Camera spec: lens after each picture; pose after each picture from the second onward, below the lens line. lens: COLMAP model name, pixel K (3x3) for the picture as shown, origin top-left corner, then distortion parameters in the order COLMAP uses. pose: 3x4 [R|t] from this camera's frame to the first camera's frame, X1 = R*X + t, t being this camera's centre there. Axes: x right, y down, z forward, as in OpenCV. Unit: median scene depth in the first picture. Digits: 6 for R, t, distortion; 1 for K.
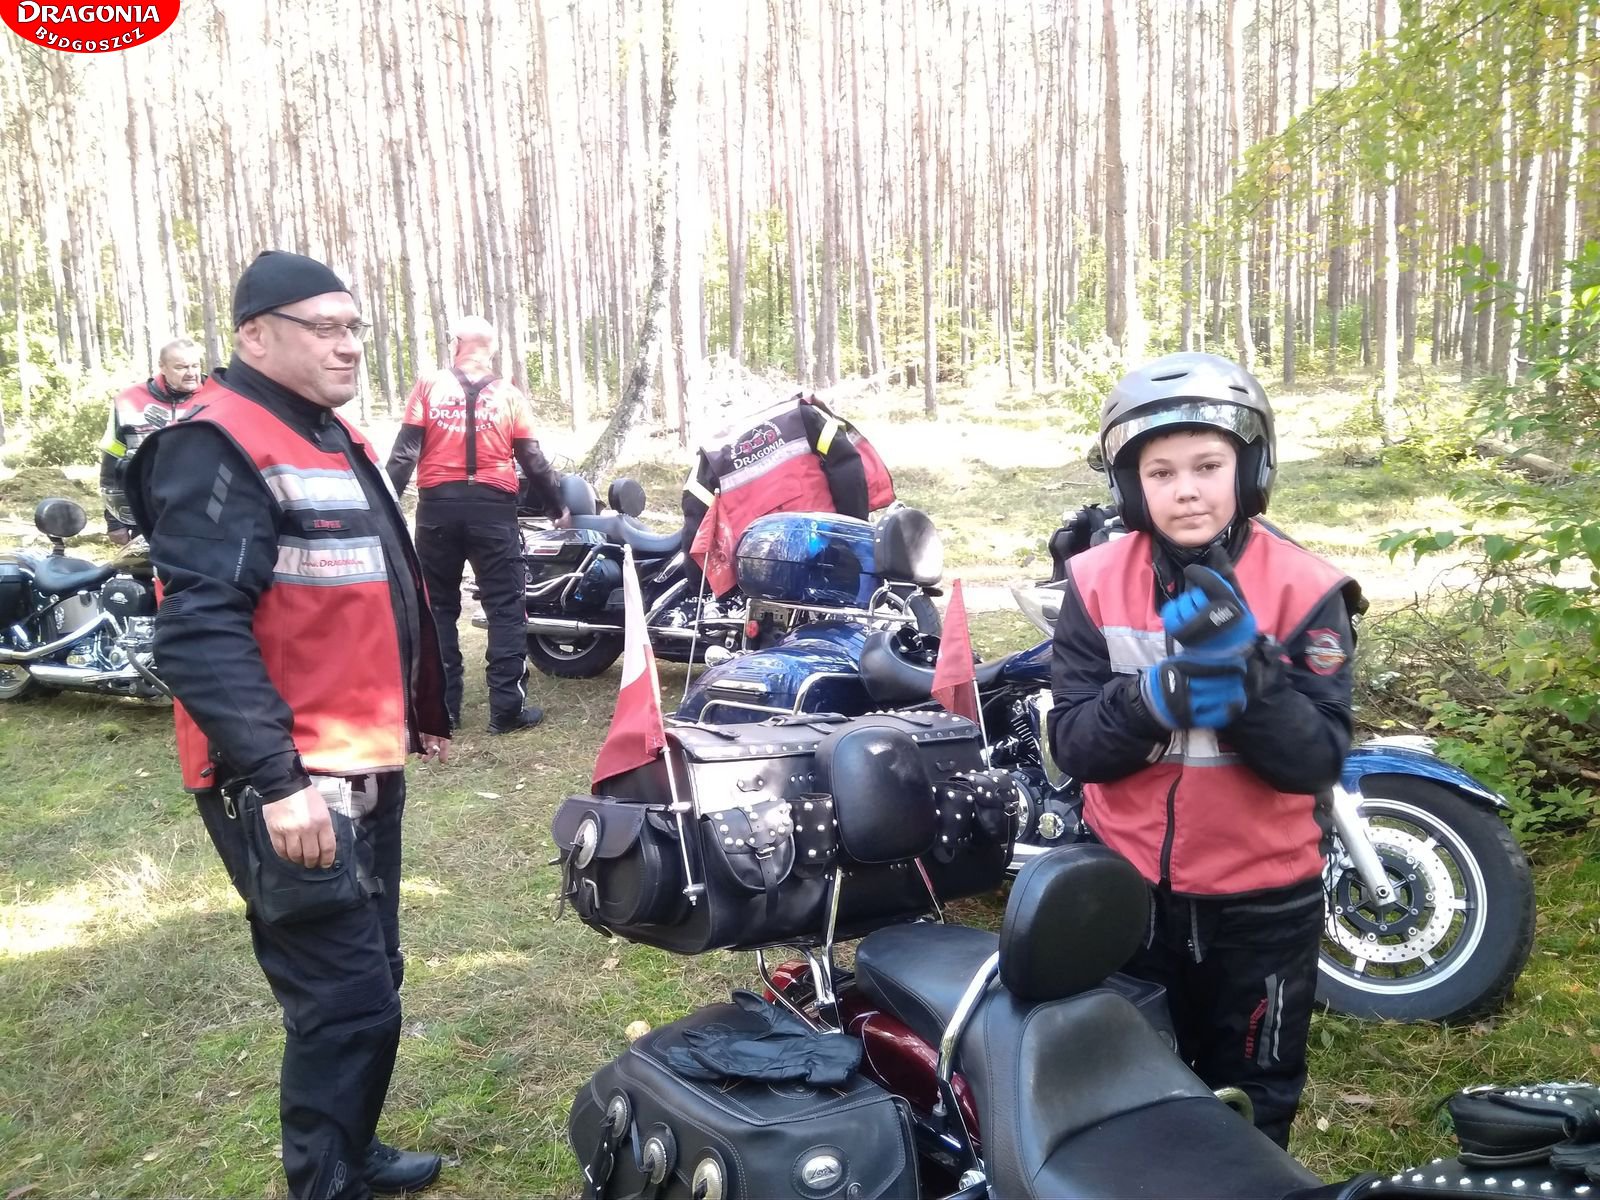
lens RADIAL K [[1305.1, 0, 807.6], [0, 1305.1, 619.5], [0, 0, 1]] dist [0.073835, -0.130109]
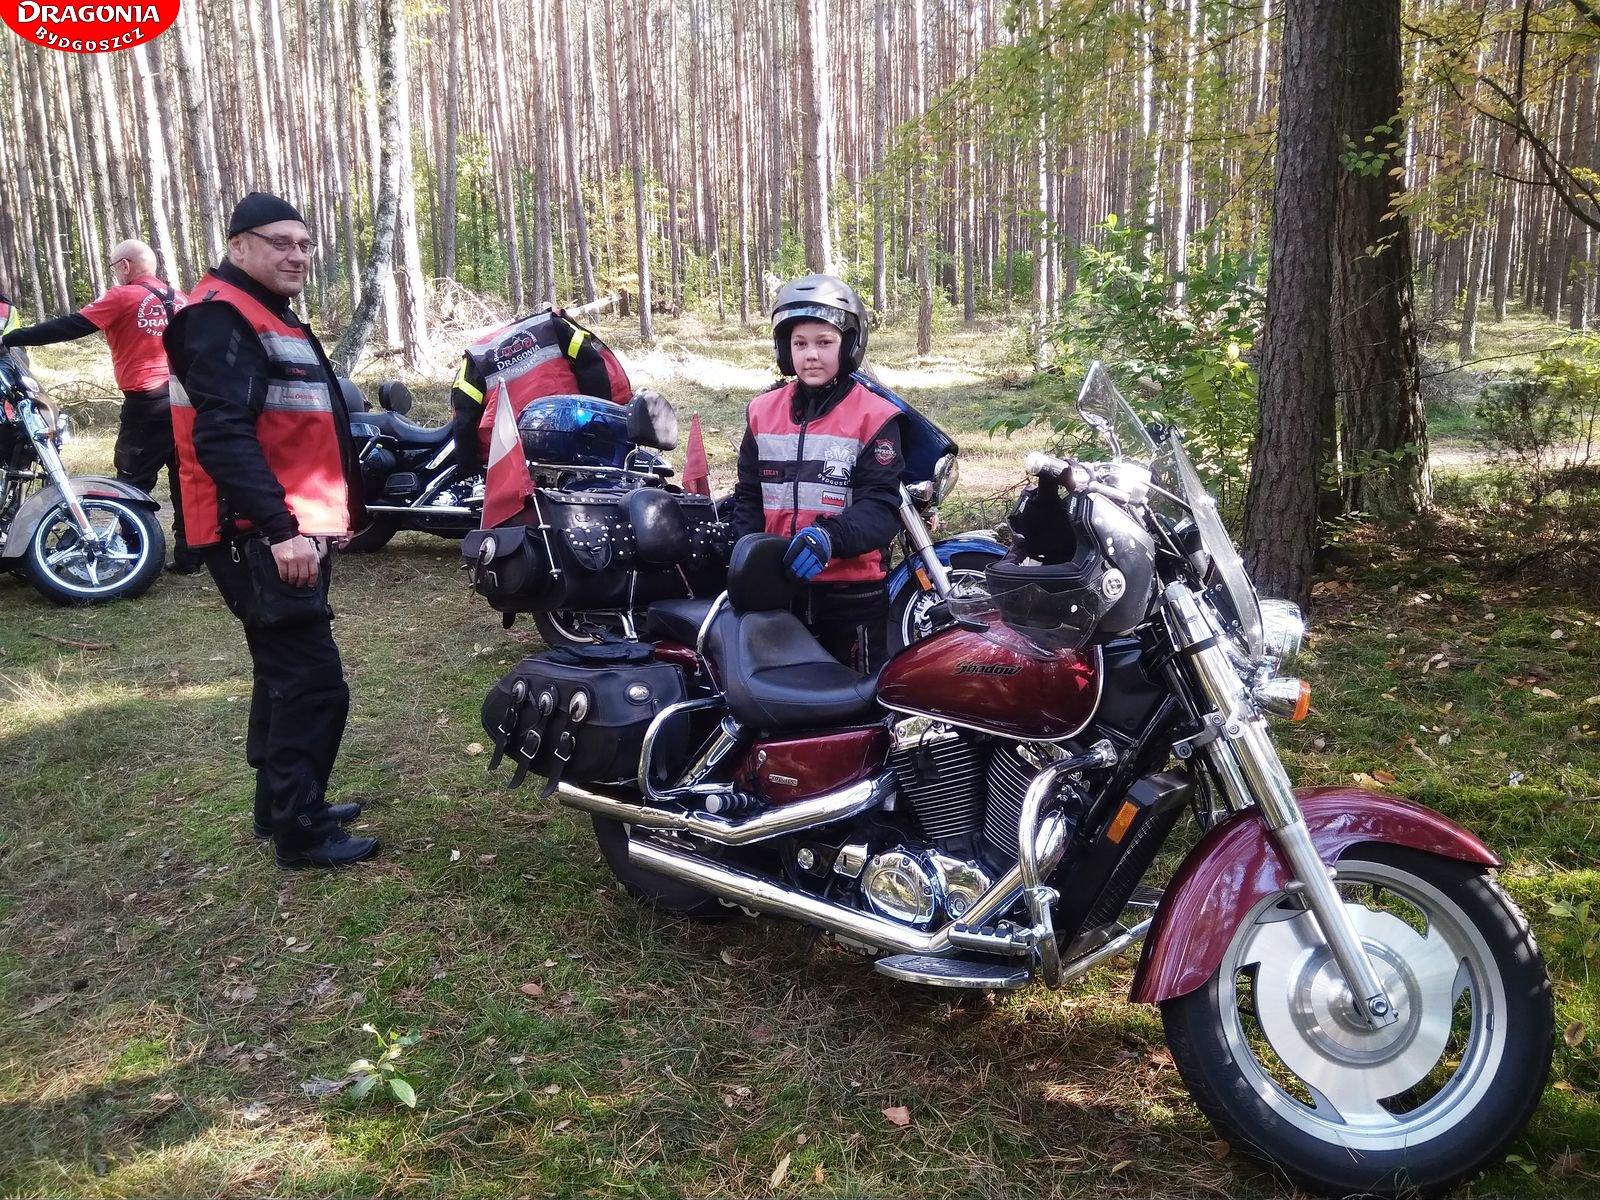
lens RADIAL K [[1305.1, 0, 807.6], [0, 1305.1, 619.5], [0, 0, 1]] dist [0.073835, -0.130109]
pose [[0.976545, -0.029954, 0.213218, -0.041910], [0.019678, 0.998547, 0.050158, 0.059486], [-0.214411, -0.044786, 0.975716, -0.252552]]
